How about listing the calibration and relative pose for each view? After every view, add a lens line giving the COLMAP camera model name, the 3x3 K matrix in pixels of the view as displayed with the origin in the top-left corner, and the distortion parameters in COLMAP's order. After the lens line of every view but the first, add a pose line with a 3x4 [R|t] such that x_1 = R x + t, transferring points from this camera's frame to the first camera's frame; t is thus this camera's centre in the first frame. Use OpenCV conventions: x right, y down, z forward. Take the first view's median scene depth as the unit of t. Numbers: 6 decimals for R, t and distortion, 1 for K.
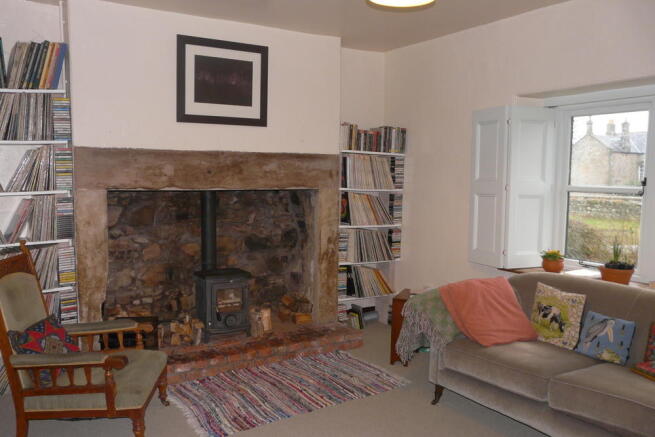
lens RADIAL K [[571.2, 0, 315.3], [0, 571.2, 217.4], [0, 0, 1]] dist [-0.004516, 0.014861]
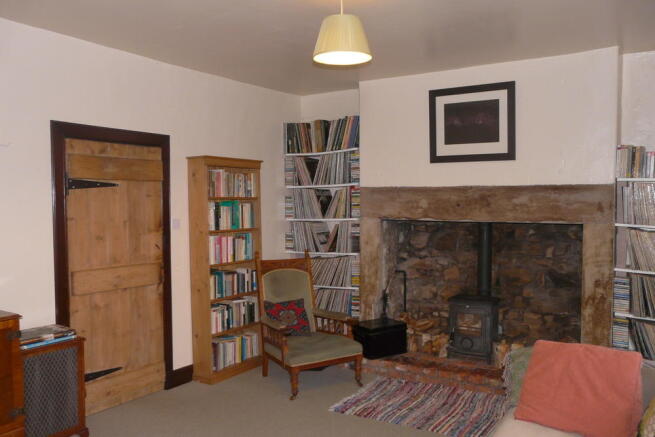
lens RADIAL K [[571.2, 0, 315.3], [0, 571.2, 217.4], [0, 0, 1]] dist [-0.004516, 0.014861]
pose [[0.425802, 0.021313, -0.904565, 0.704209], [-0.063798, 0.997942, -0.006518, -0.030537], [0.902565, 0.060485, 0.426285, 0.274542]]
